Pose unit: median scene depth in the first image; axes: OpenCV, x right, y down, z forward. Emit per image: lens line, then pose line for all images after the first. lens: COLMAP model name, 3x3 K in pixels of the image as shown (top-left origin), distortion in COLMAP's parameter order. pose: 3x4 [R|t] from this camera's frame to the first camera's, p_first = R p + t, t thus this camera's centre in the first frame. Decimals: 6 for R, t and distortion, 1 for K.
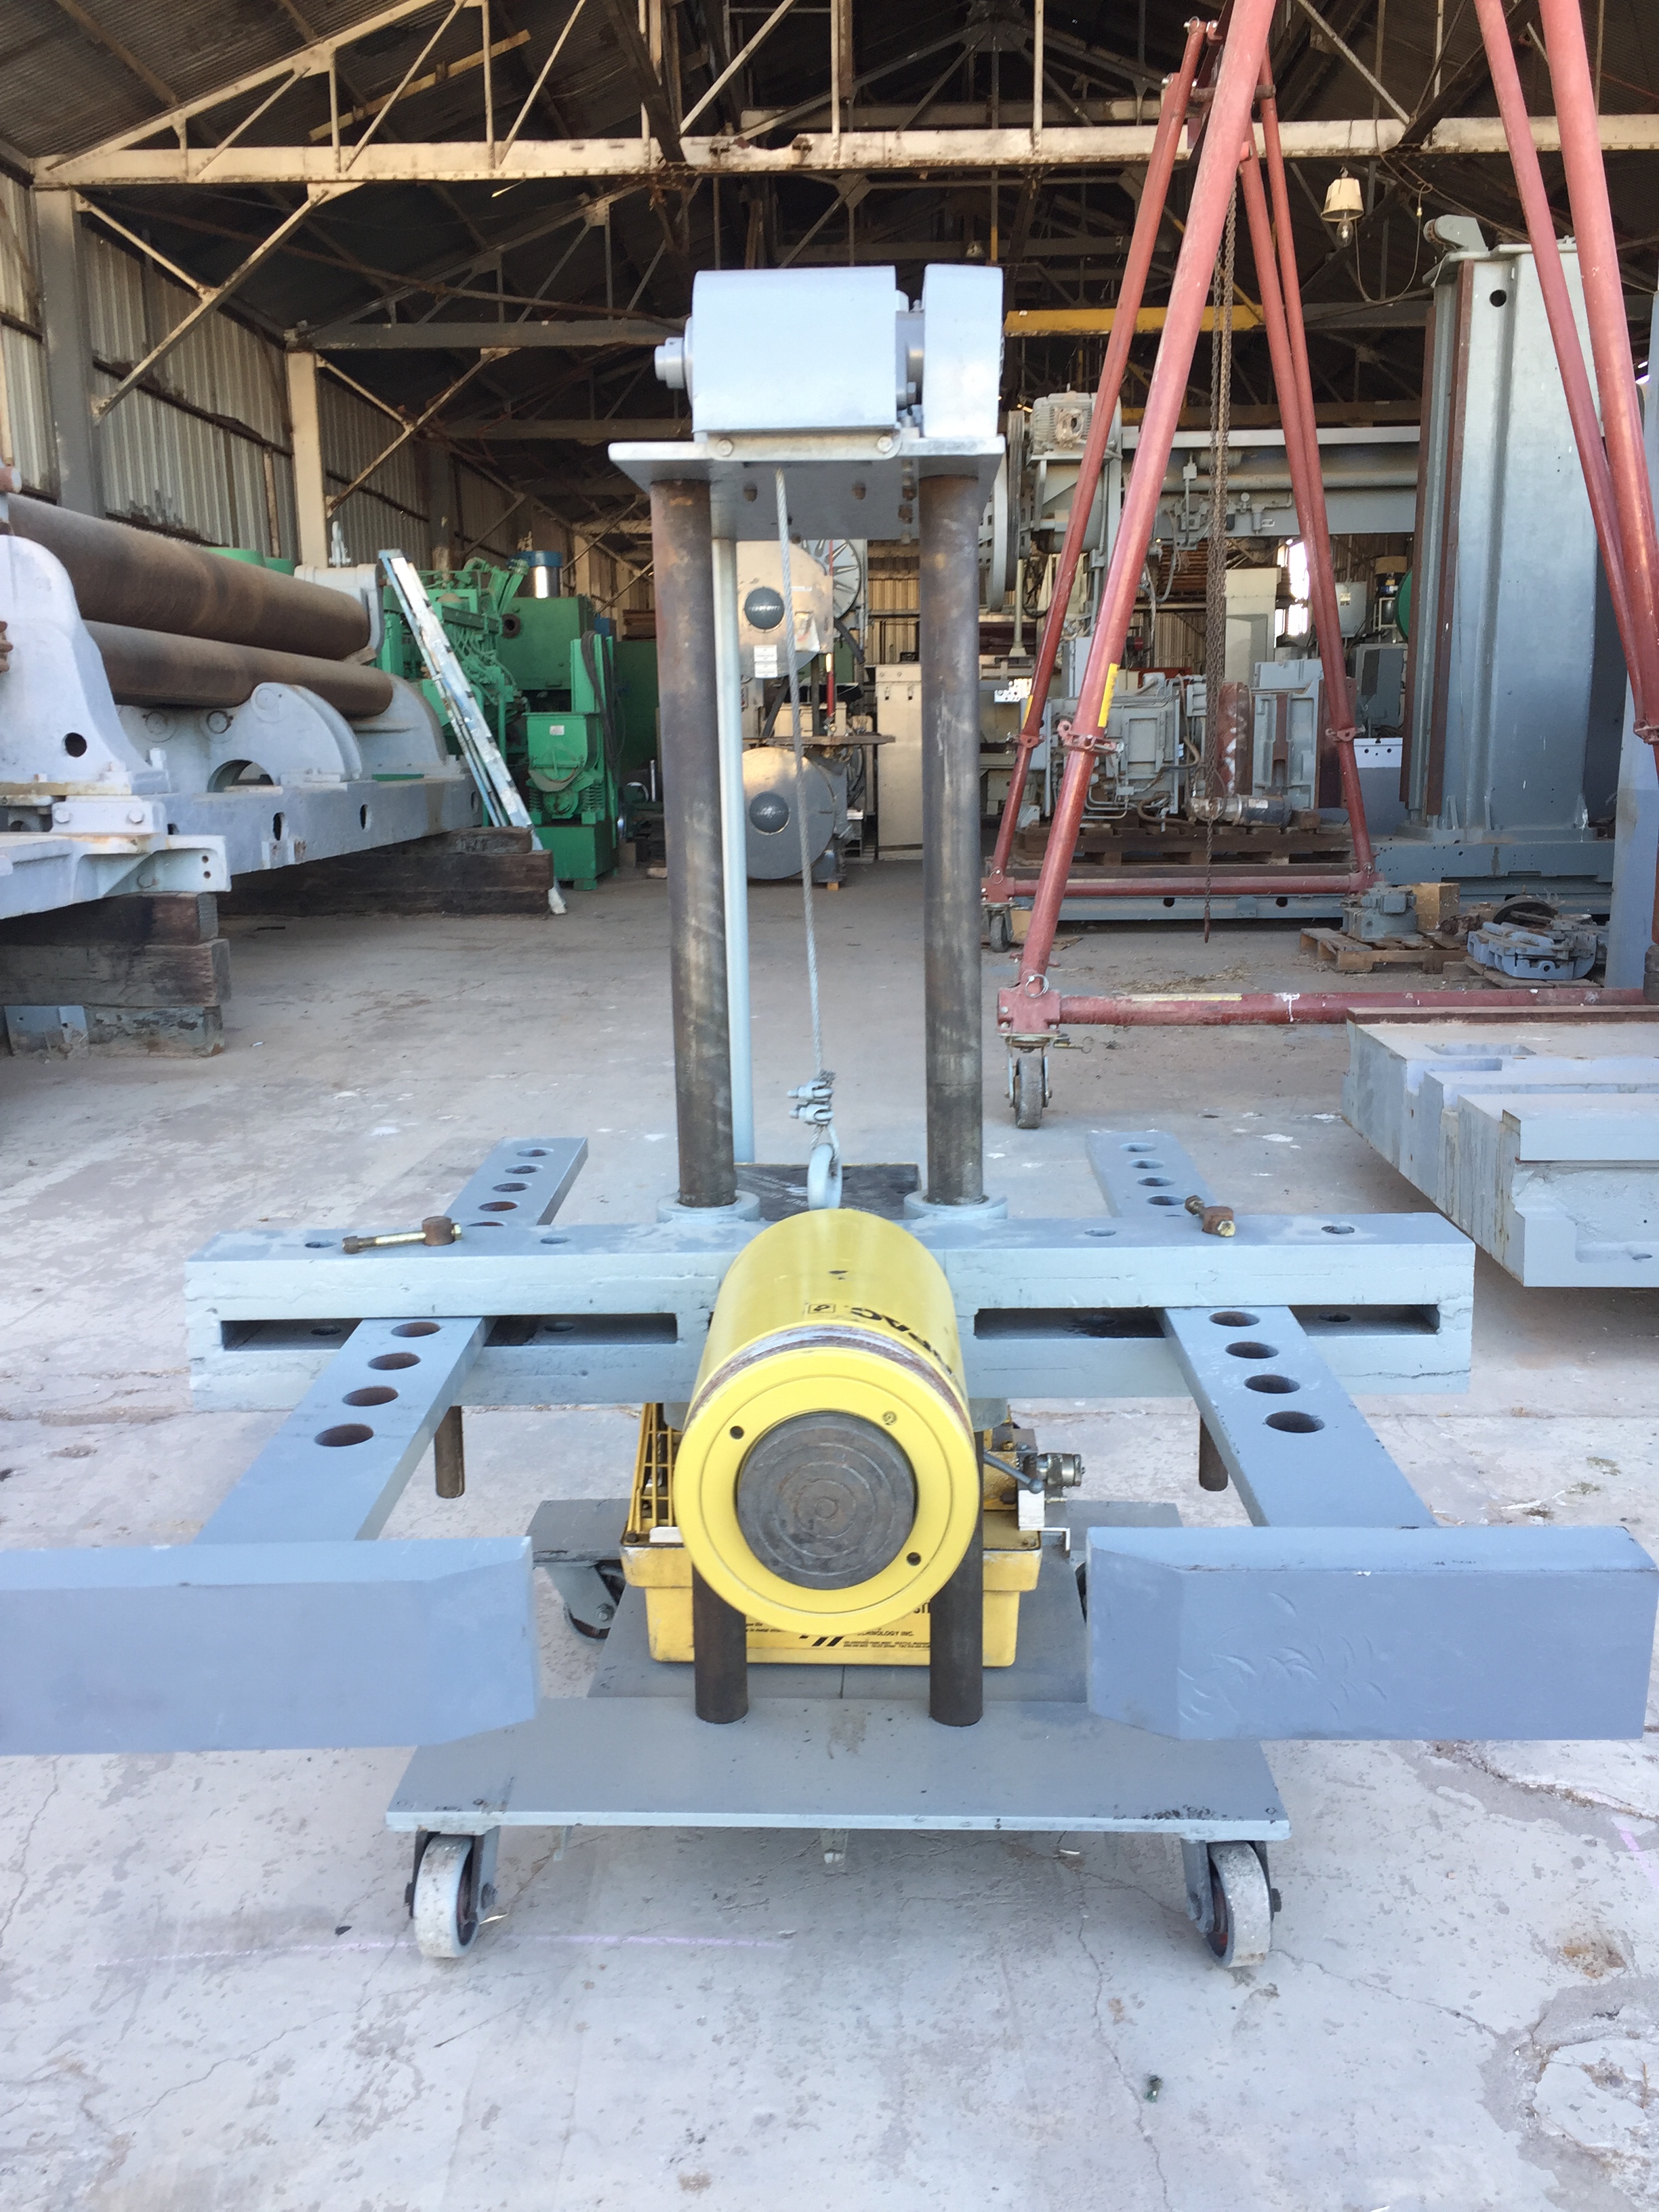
lens RADIAL K [[1890.6, 0, 829.5], [0, 1890.6, 1106.0], [0, 0, 1]] dist [0.079407, -0.091590]
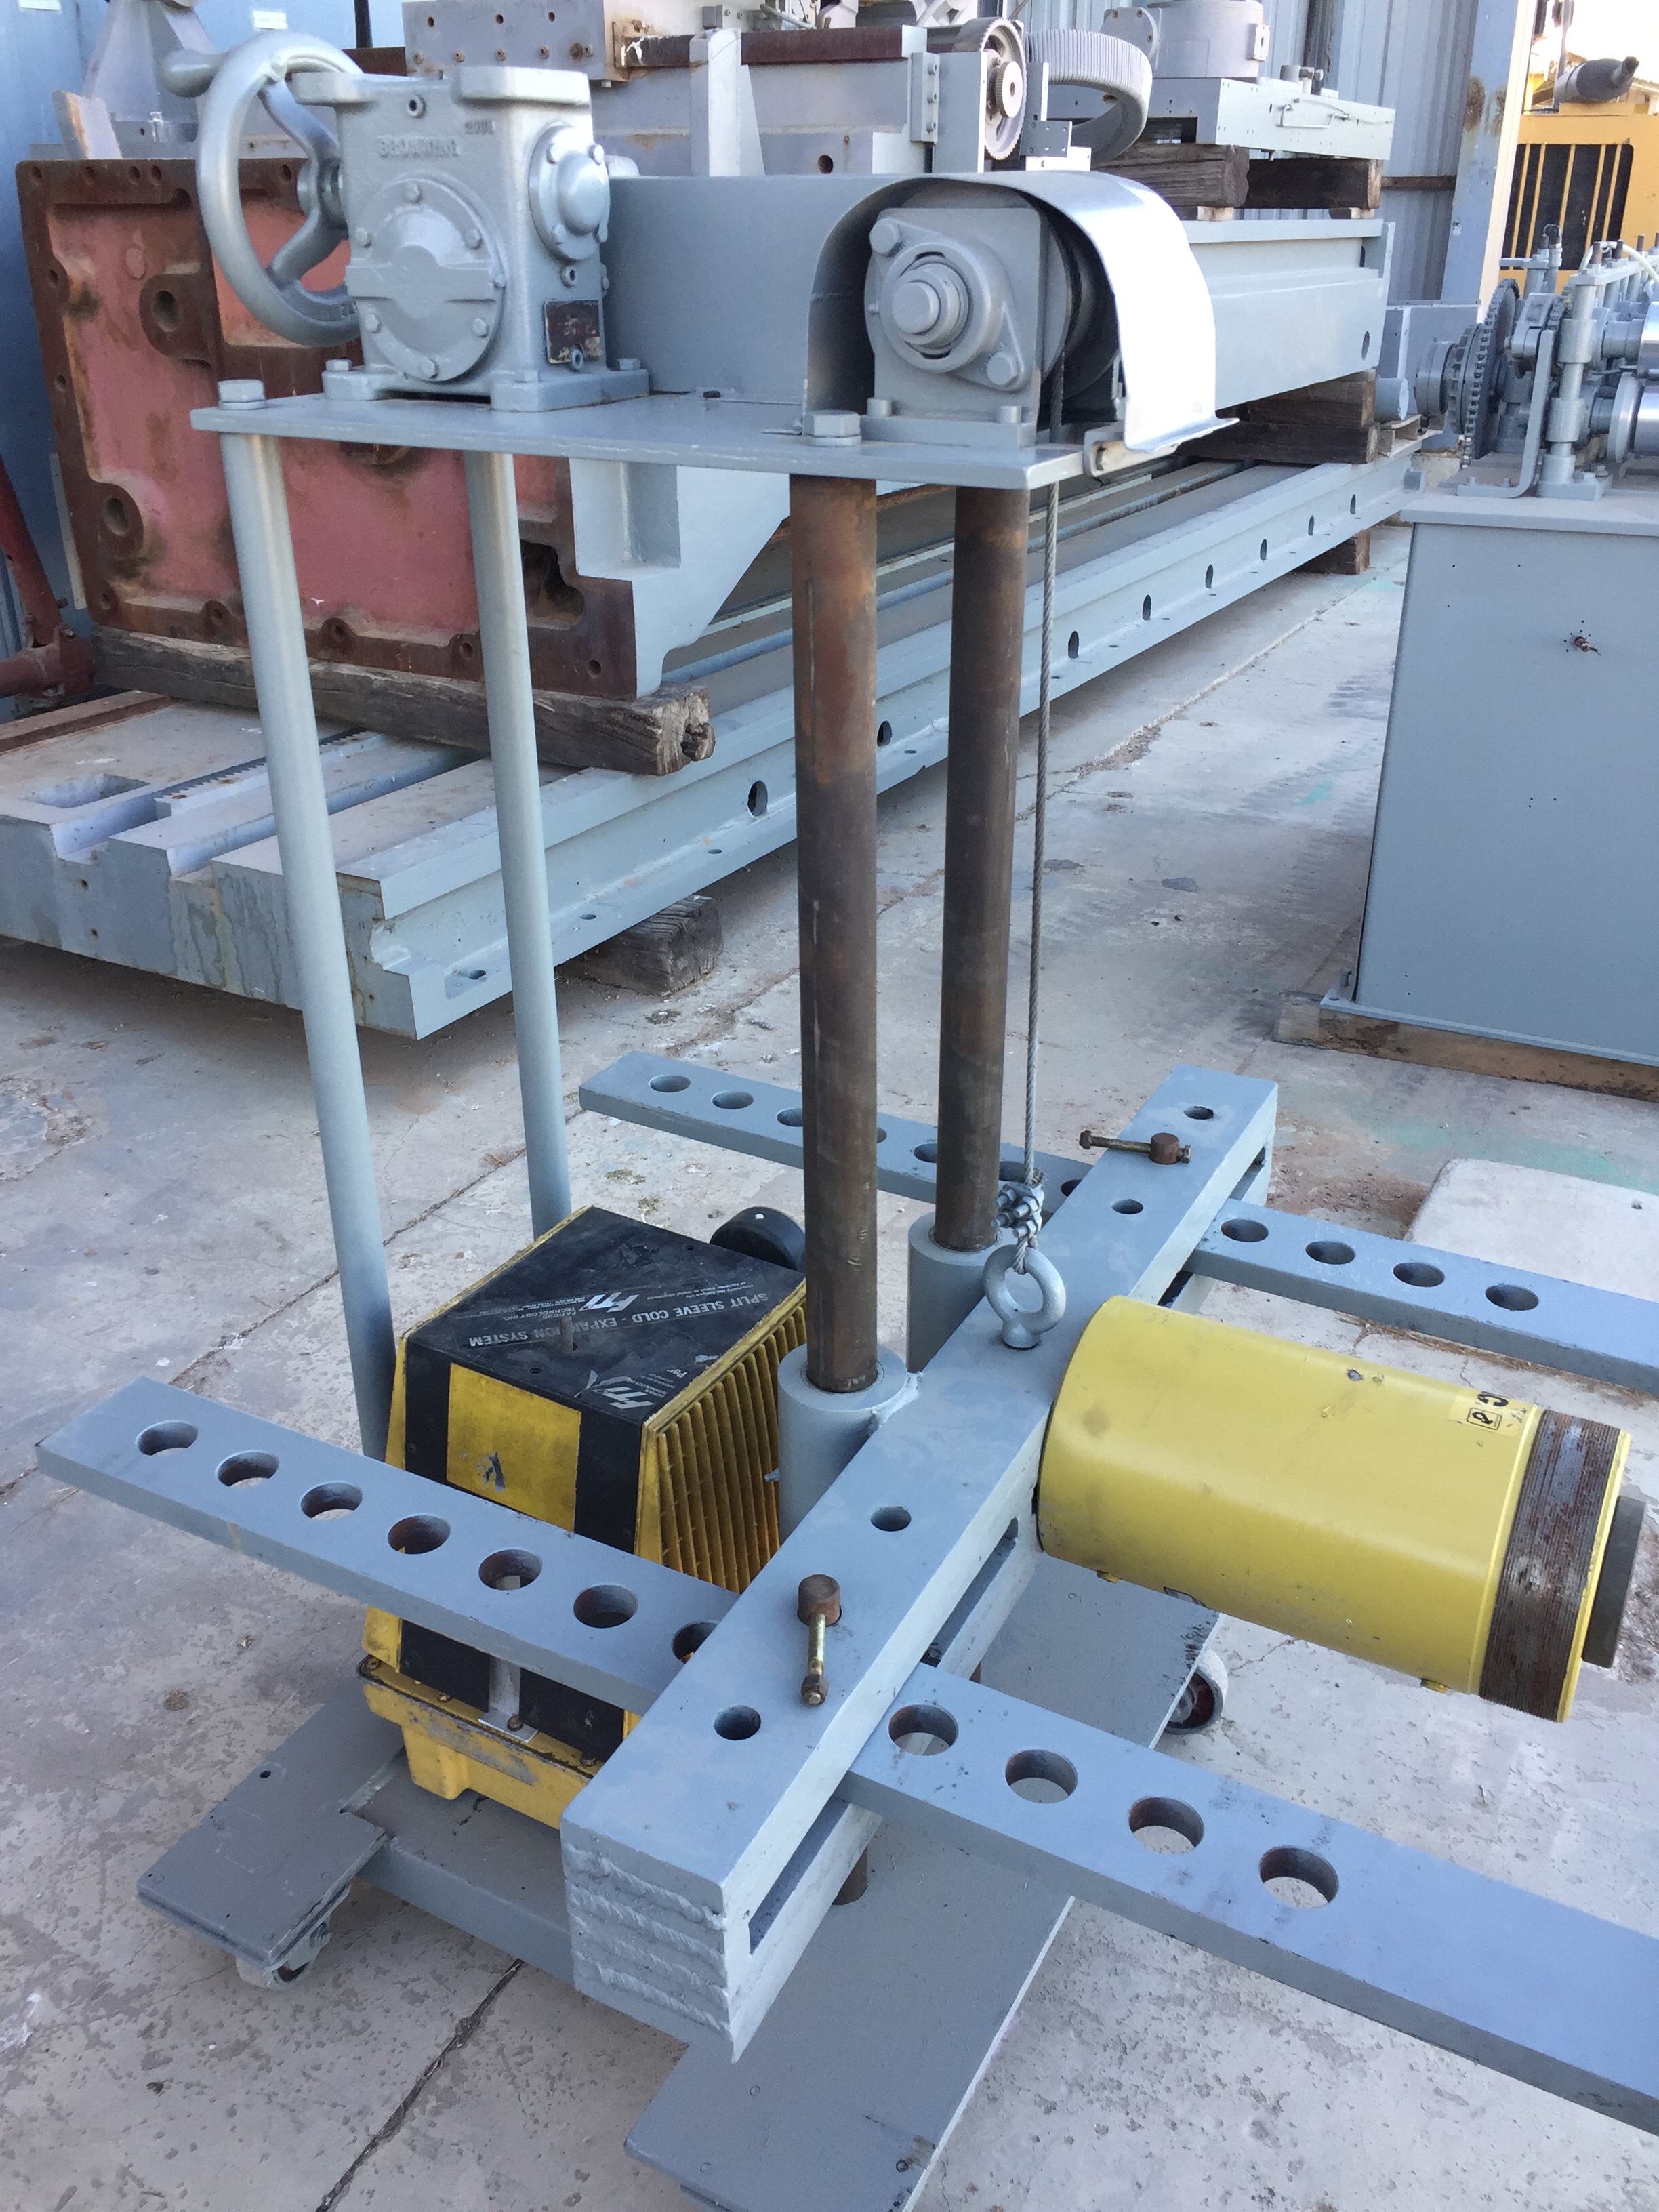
lens RADIAL K [[1890.6, 0, 829.5], [0, 1890.6, 1106.0], [0, 0, 1]] dist [0.079407, -0.091590]
pose [[0.445303, -0.375900, 0.812653, -0.304273], [0.166995, 0.926548, 0.337077, -0.145615], [-0.879669, -0.014392, 0.475368, 0.285642]]
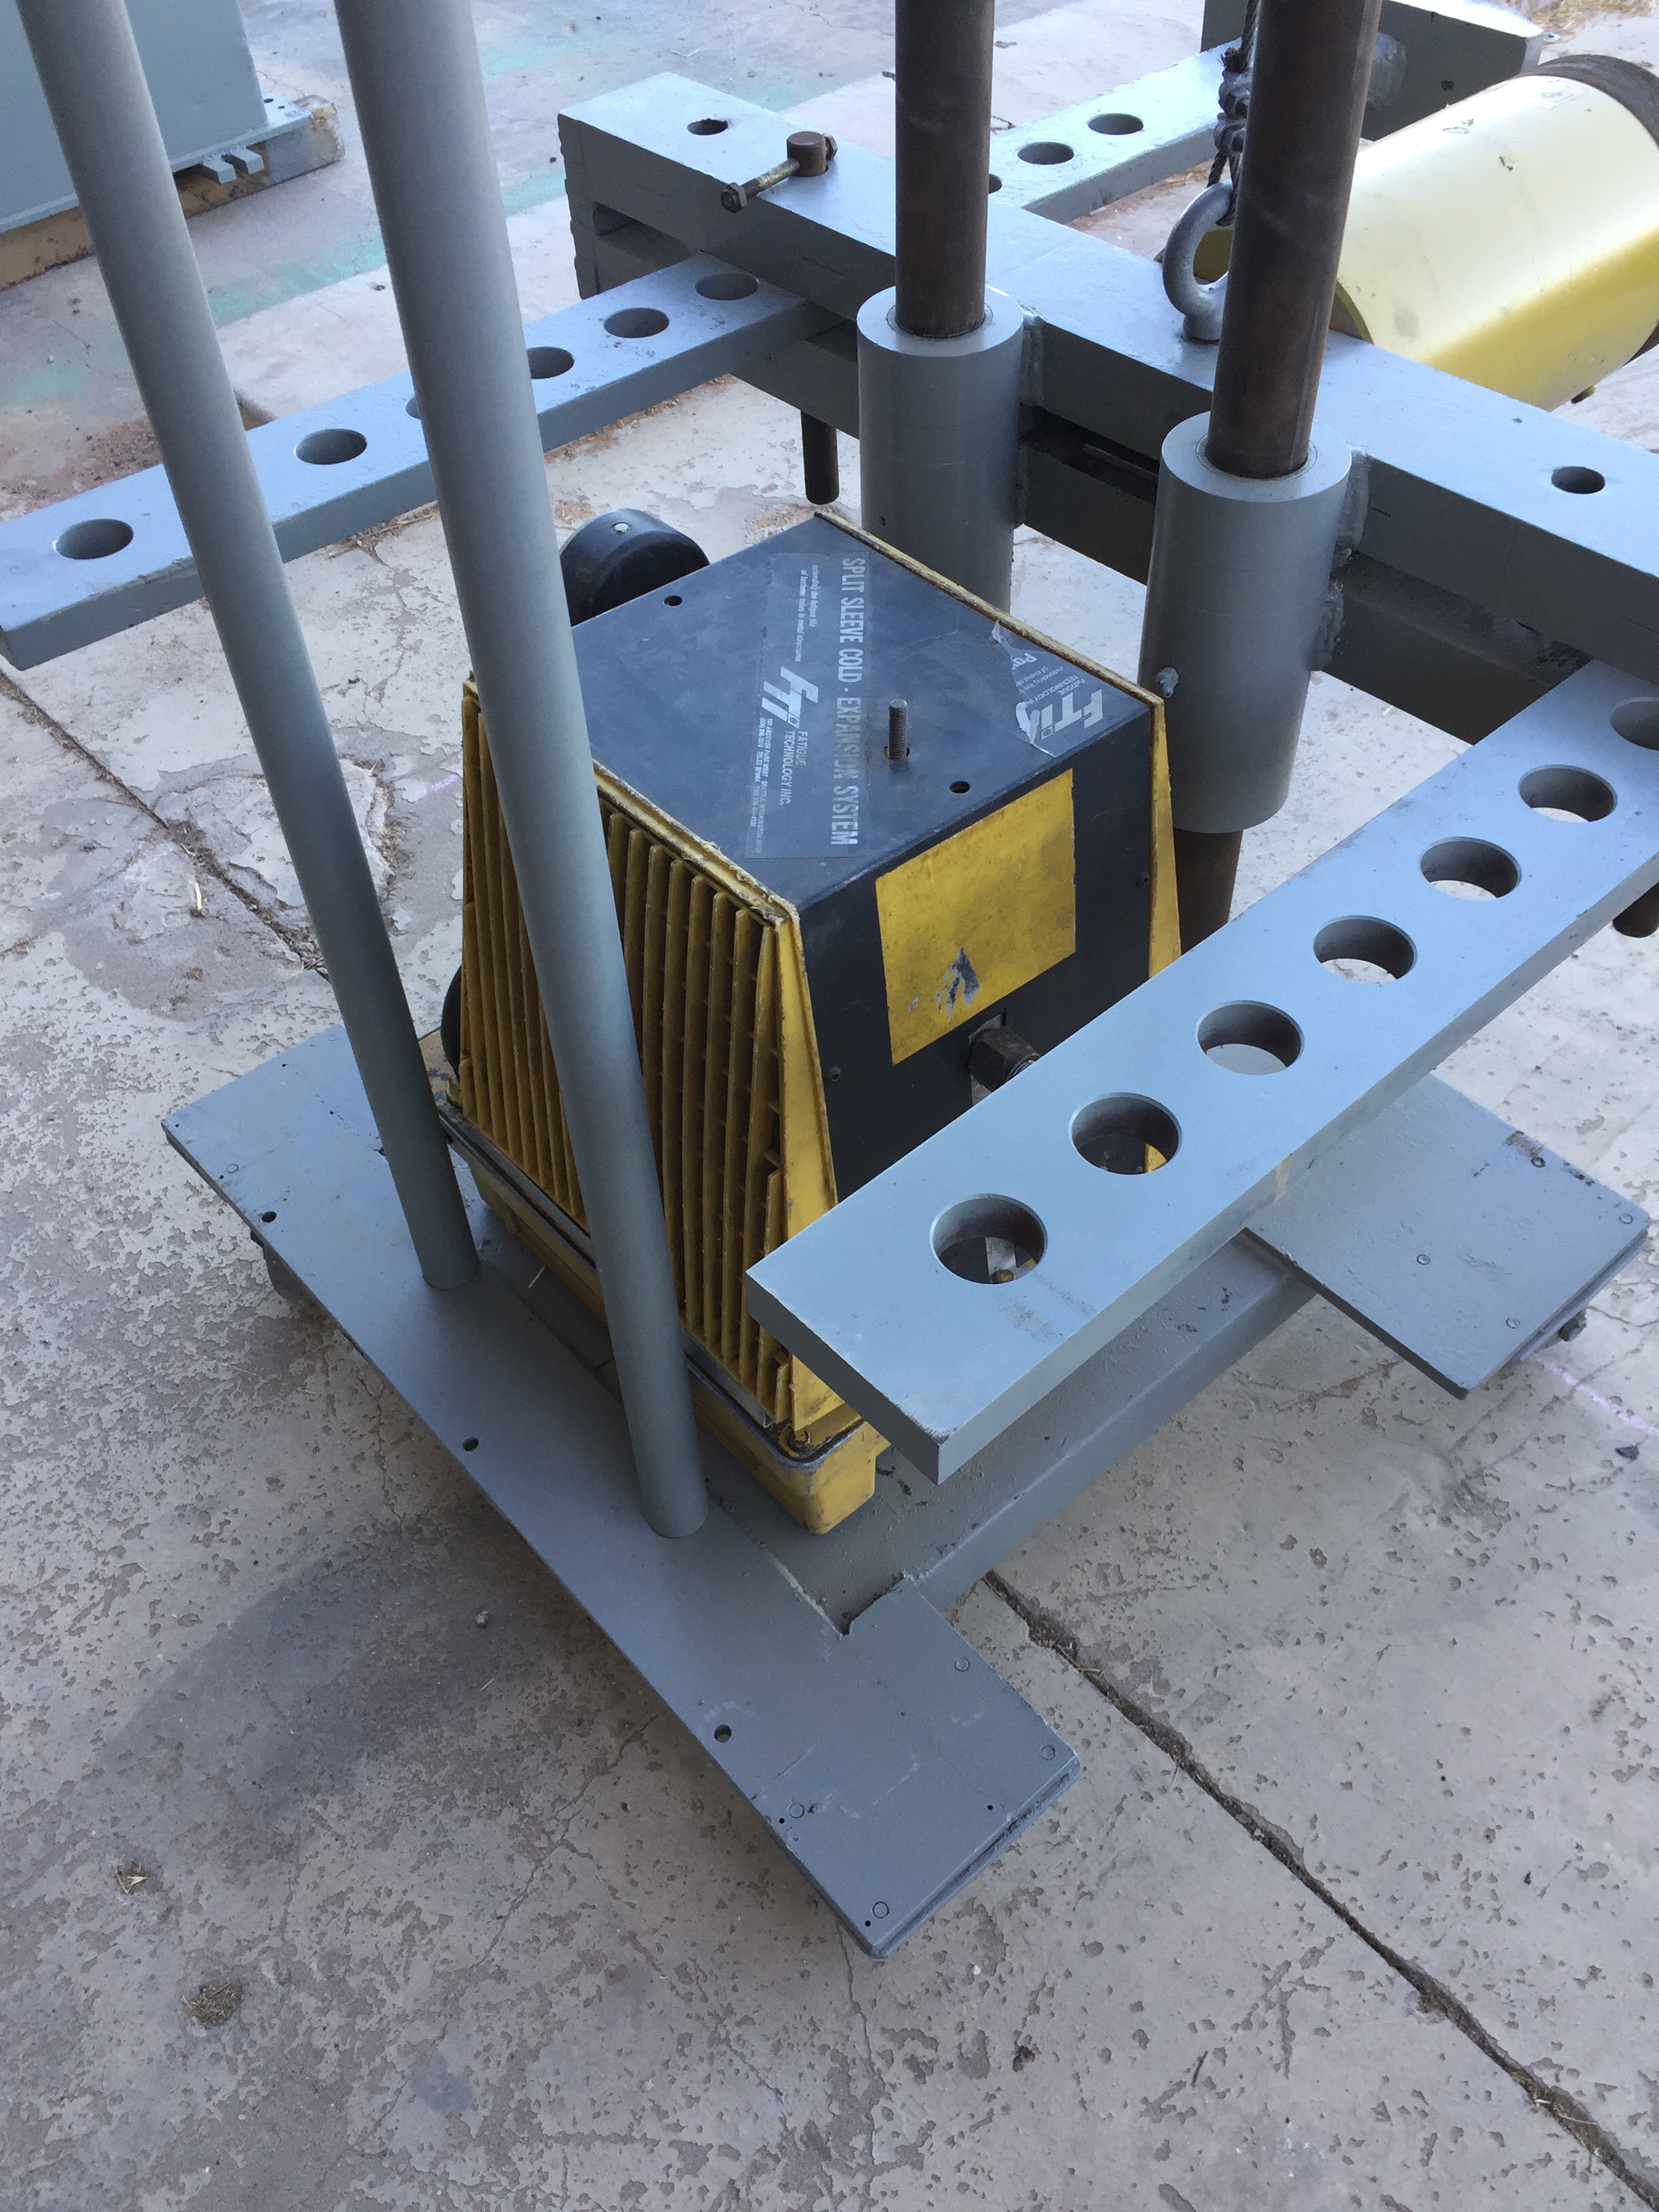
lens RADIAL K [[1893.6, 0, 829.5], [0, 1893.6, 1106.0], [0, 0, 1]] dist [0.111734, -0.133512]
pose [[-0.689753, -0.501334, 0.522403, -0.167133], [0.189208, 0.571632, 0.798397, -0.141300], [-0.698886, 0.649539, -0.299429, 0.626346]]
